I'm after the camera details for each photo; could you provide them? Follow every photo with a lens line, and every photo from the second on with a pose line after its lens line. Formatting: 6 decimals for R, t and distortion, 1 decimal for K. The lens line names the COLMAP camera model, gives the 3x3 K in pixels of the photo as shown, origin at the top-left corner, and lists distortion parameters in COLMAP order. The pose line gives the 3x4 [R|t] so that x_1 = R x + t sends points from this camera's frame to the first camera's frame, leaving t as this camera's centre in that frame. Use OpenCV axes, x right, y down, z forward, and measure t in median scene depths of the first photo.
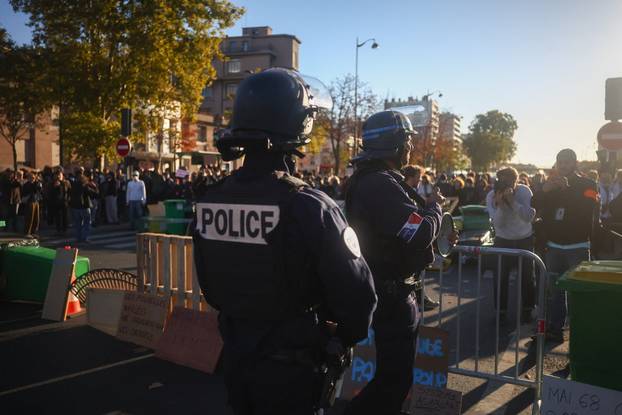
lens RADIAL K [[491.8, 0, 311.0], [0, 491.8, 207.5], [0, 0, 1]] dist [-0.015561, -0.001406]
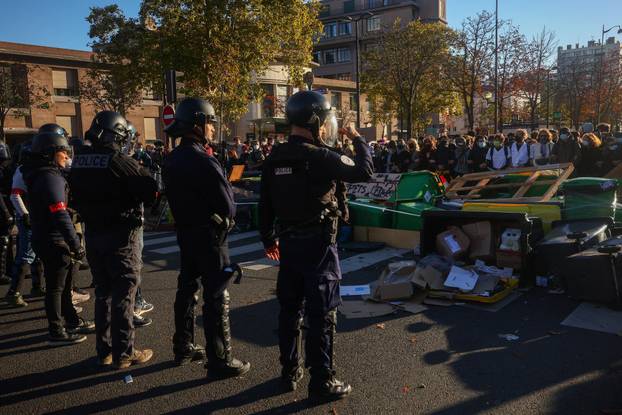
lens RADIAL K [[511.1, 0, 329.5], [0, 511.1, 214.4], [0, 0, 1]] dist [-0.007989, -0.001270]
pose [[0.960991, -0.007447, -0.276481, 0.057773], [0.027430, 0.997275, 0.068478, -0.002873], [0.275217, -0.073391, 0.958577, 0.094614]]
